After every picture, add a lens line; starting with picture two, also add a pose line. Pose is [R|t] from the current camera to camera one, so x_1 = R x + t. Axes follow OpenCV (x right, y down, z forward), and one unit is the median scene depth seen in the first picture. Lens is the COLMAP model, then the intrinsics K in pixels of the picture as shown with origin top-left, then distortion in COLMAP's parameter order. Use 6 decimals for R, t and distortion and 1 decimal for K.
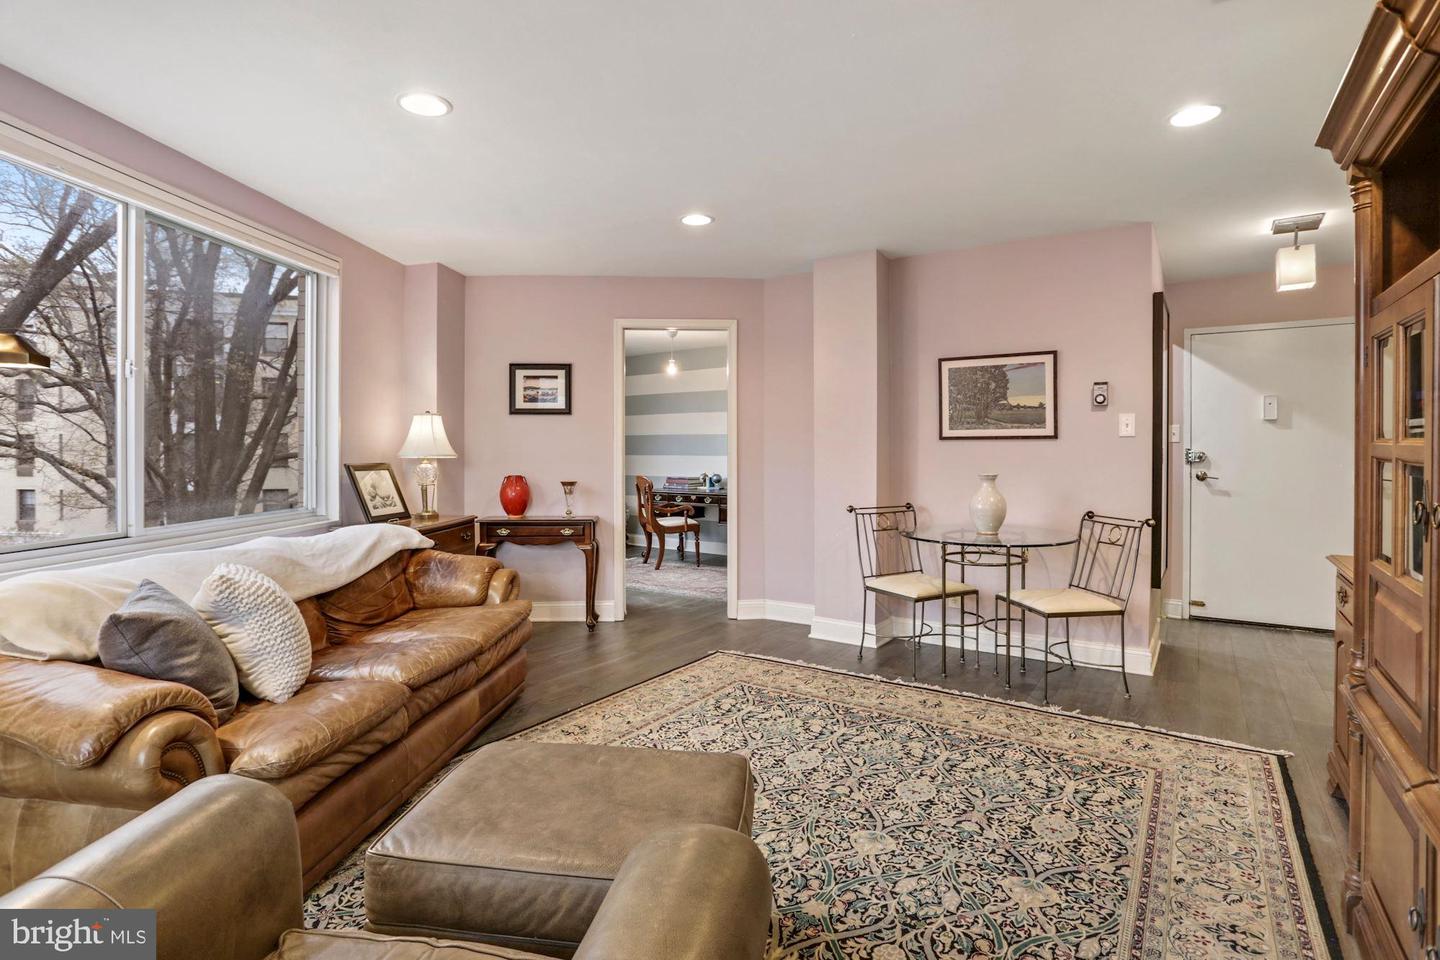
lens RADIAL K [[715.8, 0, 723.8], [0, 715.8, 451.2], [0, 0, 1]] dist [-0.065013, 0.028924]
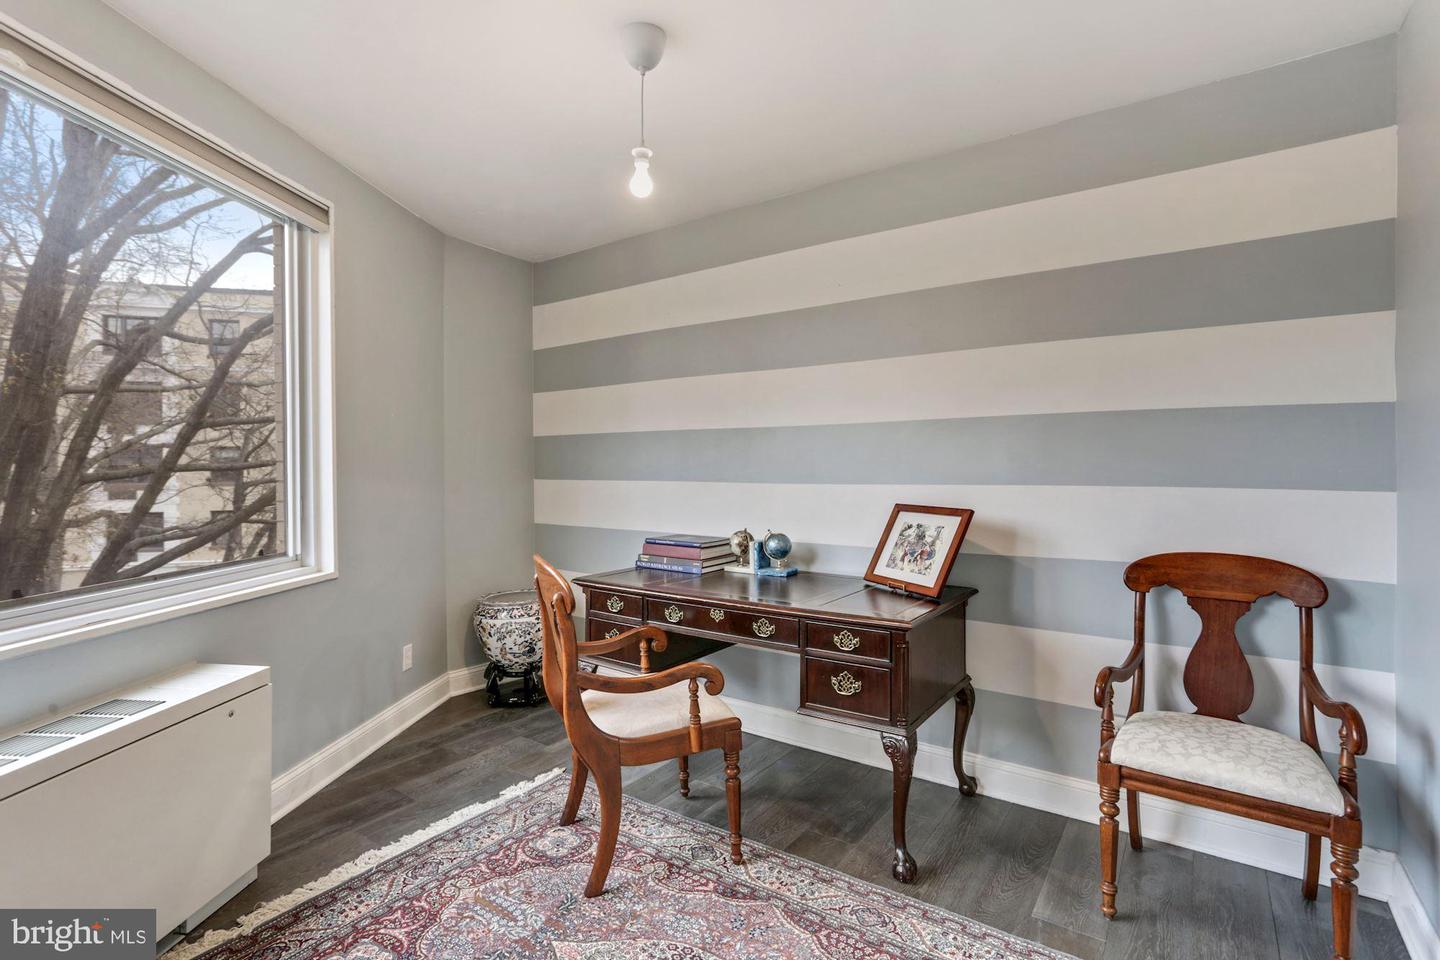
lens RADIAL K [[689.1, 0, 722.4], [0, 689.1, 461.1], [0, 0, 1]] dist [-0.022837, 0.001737]
pose [[0.999926, -0.005120, -0.011004, -0.064040], [0.005030, 0.999953, -0.008252, -0.004727], [0.011046, 0.008196, 0.999905, 1.205903]]
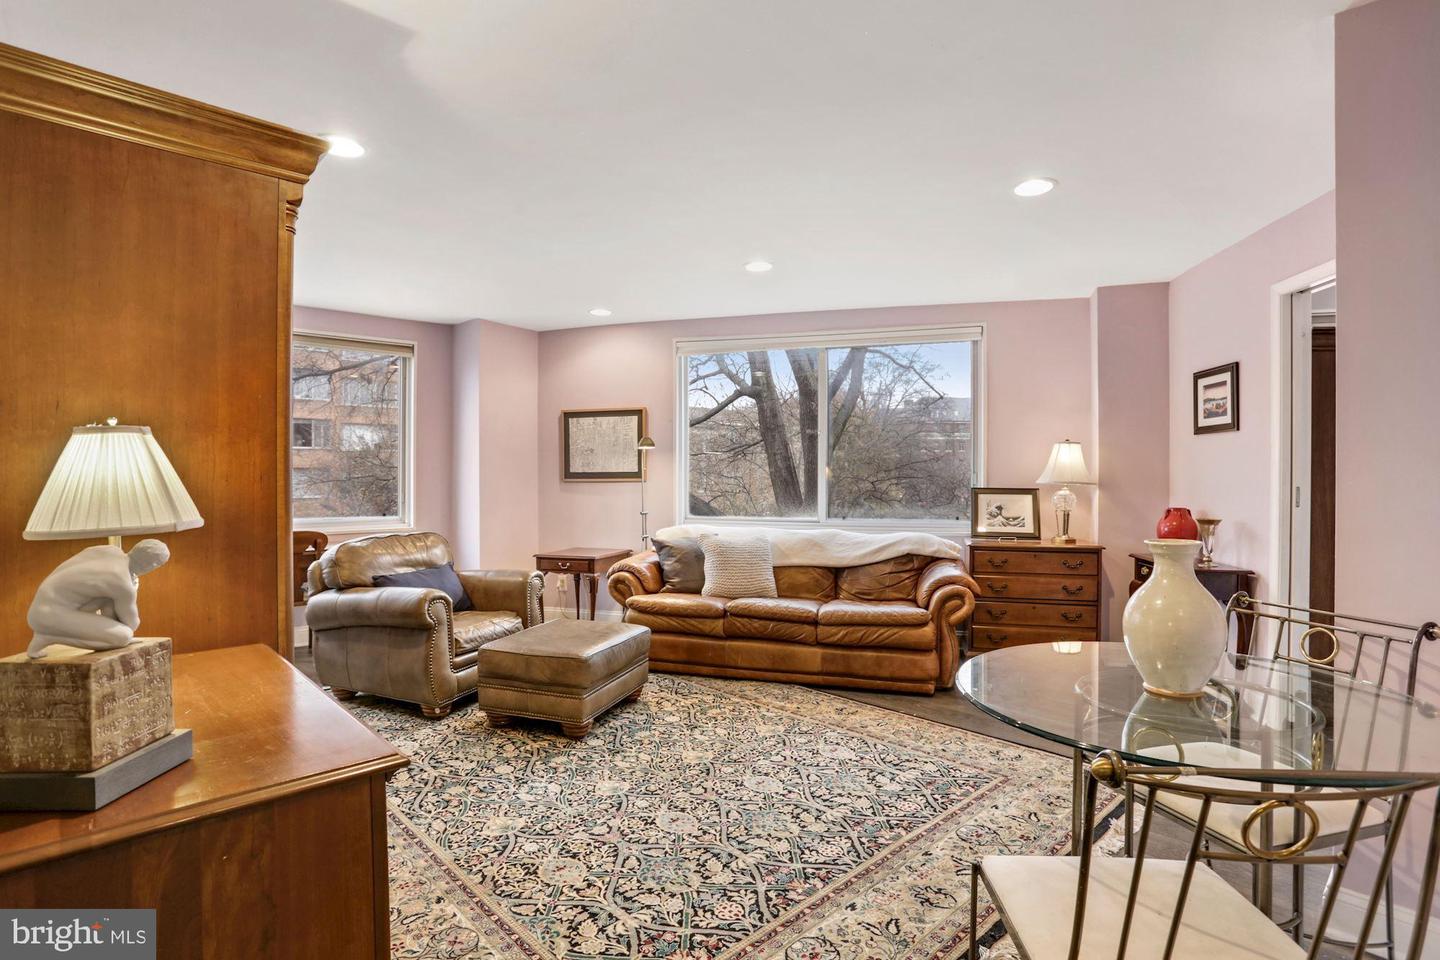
lens RADIAL K [[724.5, 0, 719.2], [0, 724.5, 473.9], [0, 0, 1]] dist [-0.085987, 0.048835]
pose [[-0.209982, -0.000951, -0.977705, 0.703436], [-0.003185, 0.999995, -0.000289, -0.004420], [0.977700, 0.003053, -0.209984, 0.718773]]
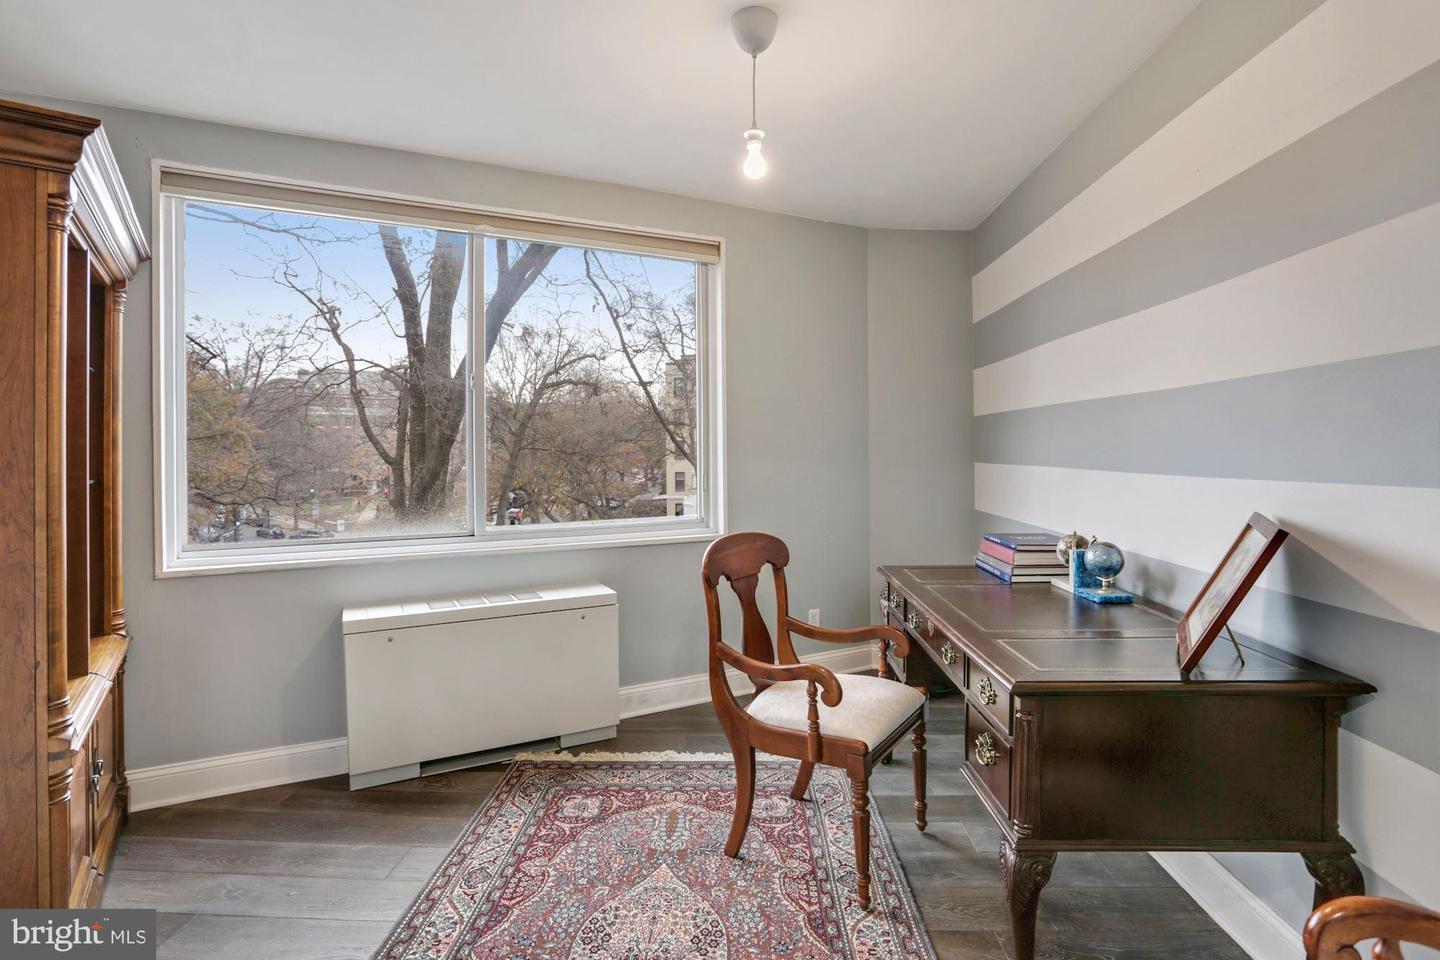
lens RADIAL K [[713.0, 0, 716.0], [0, 713.0, 447.5], [0, 0, 1]] dist [-0.074664, 0.030089]
pose [[0.524489, -0.009687, -0.851362, 0.250753], [0.005663, 0.999953, -0.007889, -0.003331], [0.851398, -0.000683, 0.524519, 1.389968]]
